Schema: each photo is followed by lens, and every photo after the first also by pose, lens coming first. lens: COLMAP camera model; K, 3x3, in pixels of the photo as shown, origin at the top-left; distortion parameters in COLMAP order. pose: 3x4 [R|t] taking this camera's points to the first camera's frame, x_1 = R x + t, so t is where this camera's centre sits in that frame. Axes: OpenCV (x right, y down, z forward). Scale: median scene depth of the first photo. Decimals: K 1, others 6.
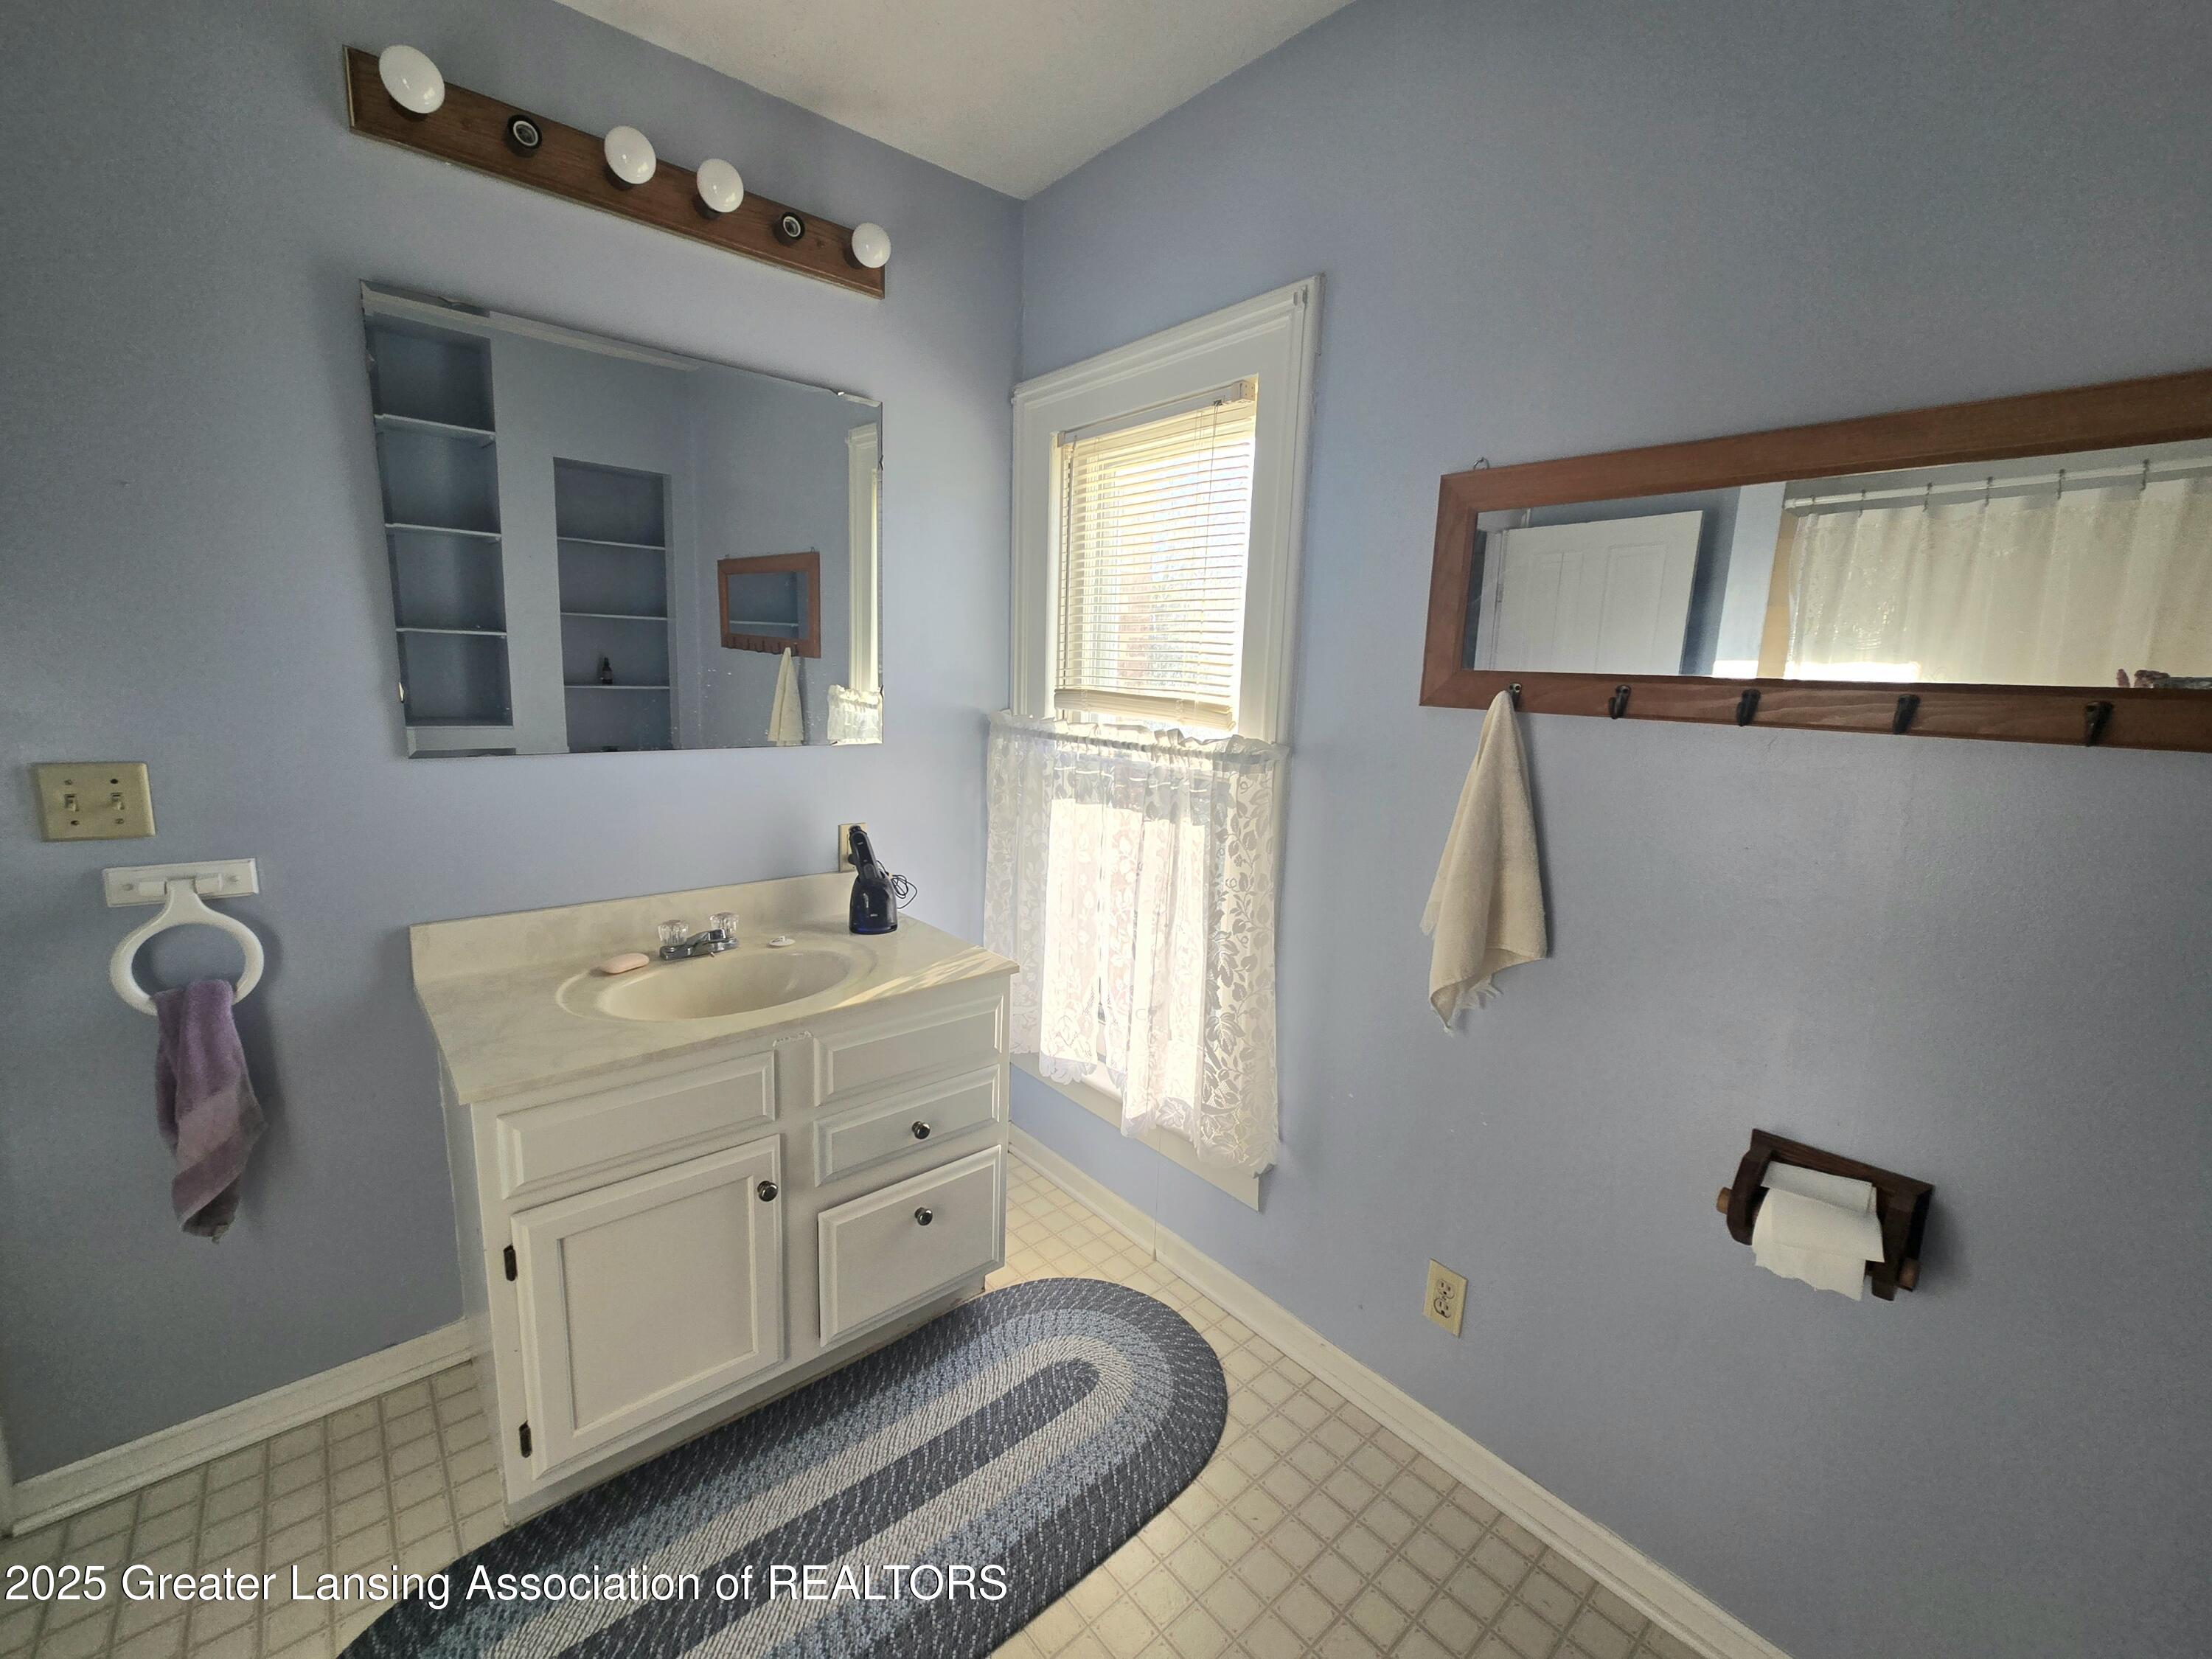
lens RADIAL K [[905.5, 0, 1095.5], [0, 905.5, 836.2], [0, 0, 1]] dist [-0.001398, -0.000148]
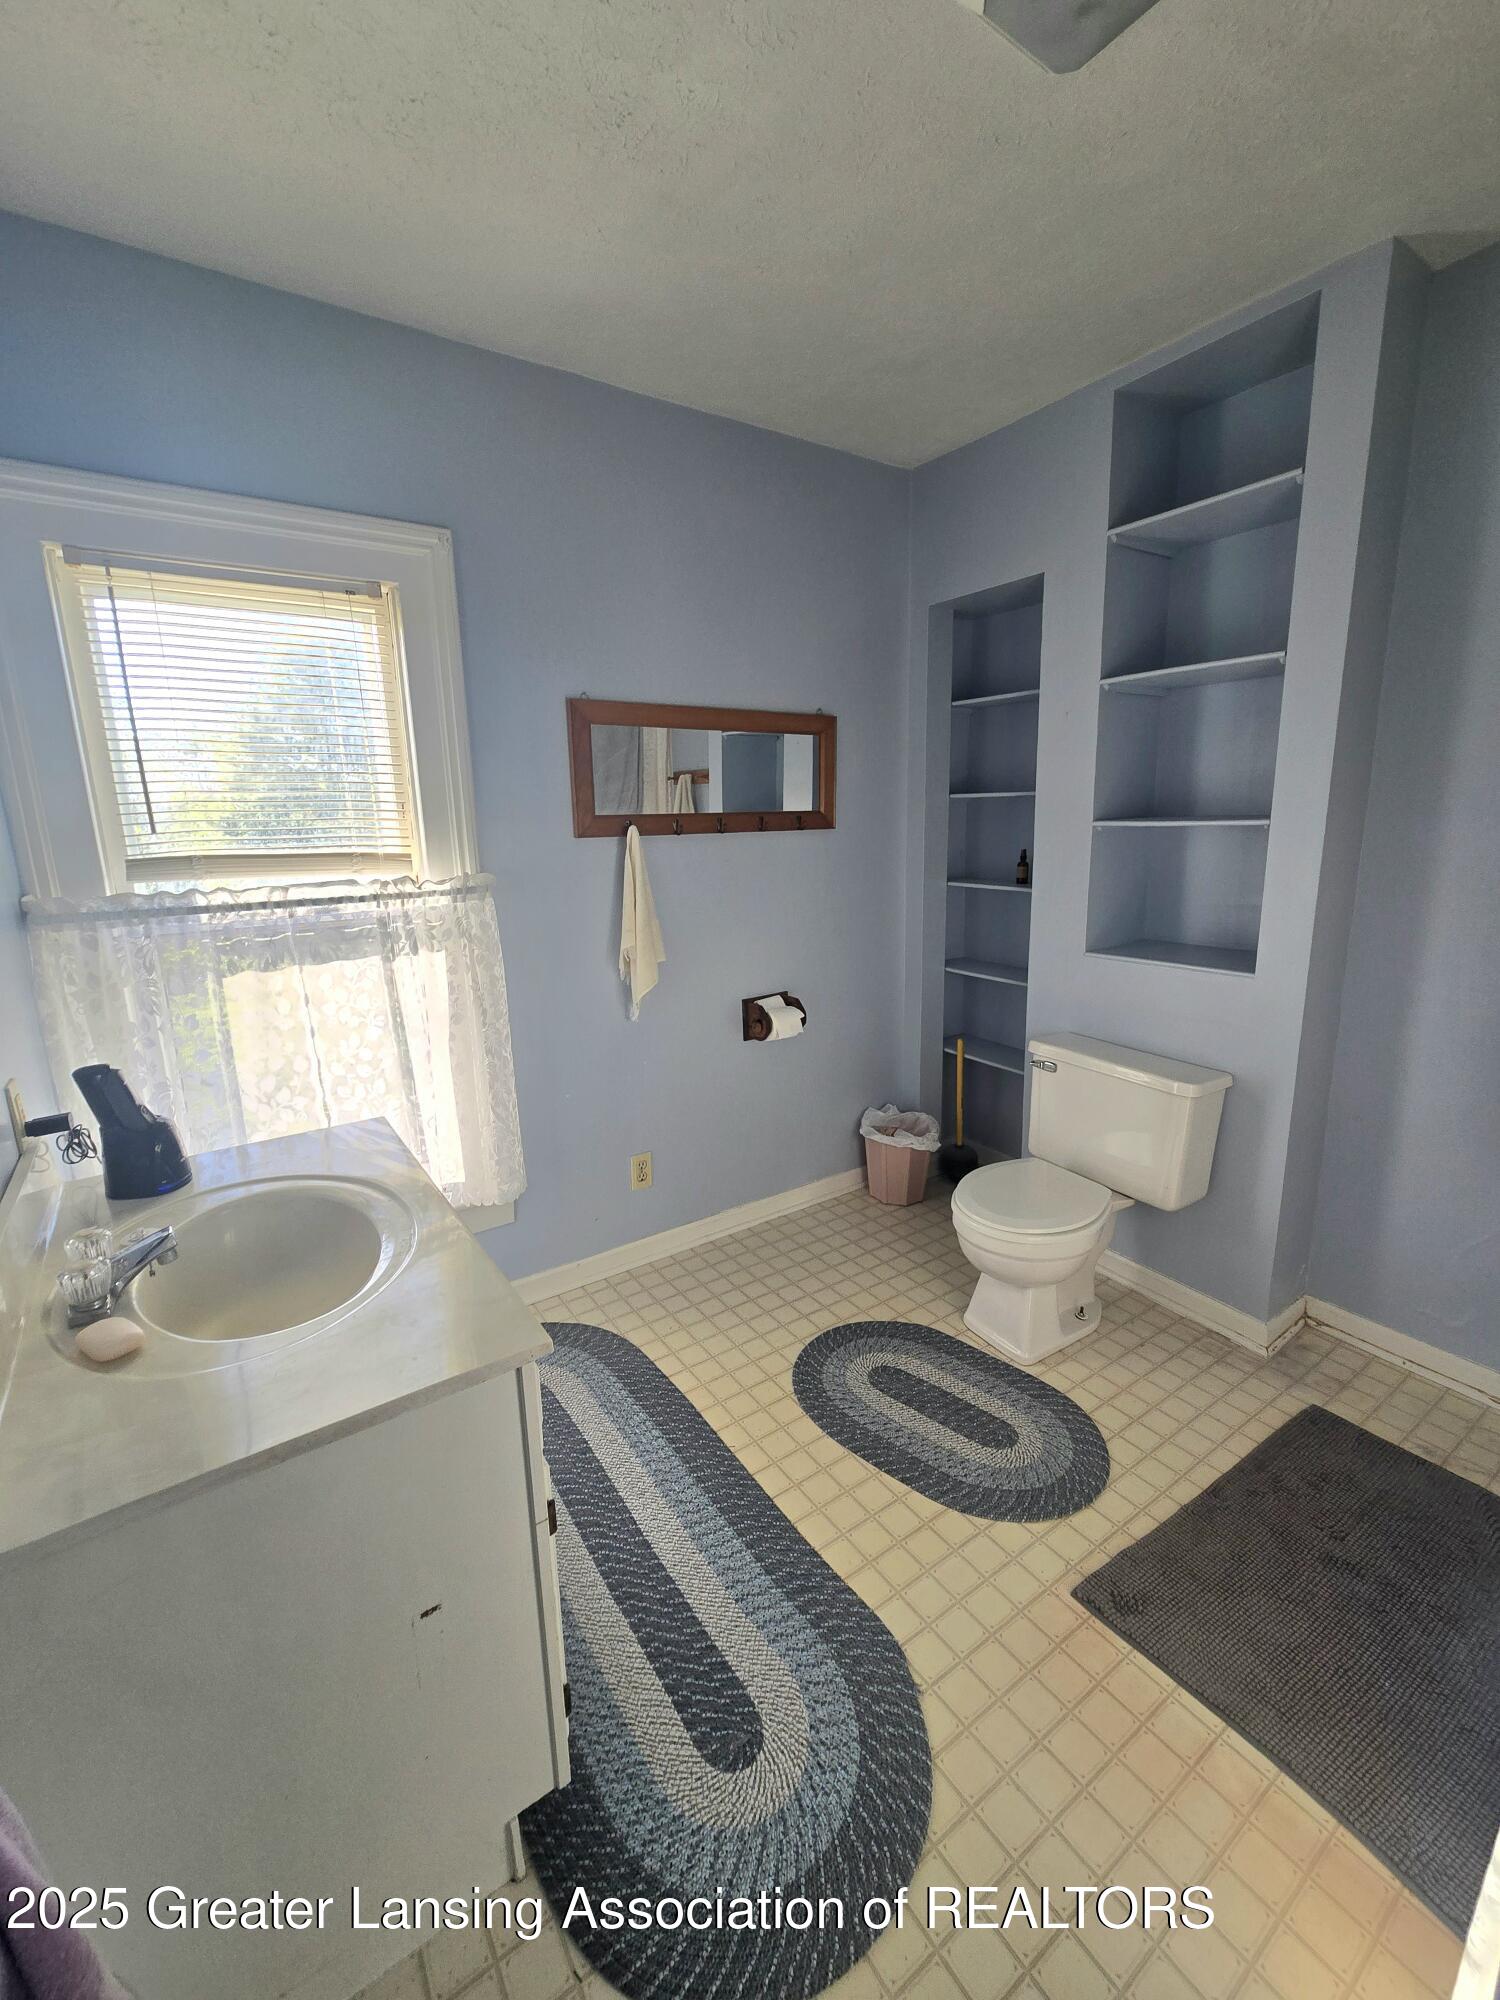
lens RADIAL K [[818.7, 0, 743.0], [0, 818.7, 996.1], [0, 0, 1]] dist [-0.001398, -0.000148]
pose [[0.119112, -0.250425, 0.960781, -0.923917], [0.208969, 0.952318, 0.222312, -0.115086], [-0.970641, 0.174293, 0.165764, 0.427623]]
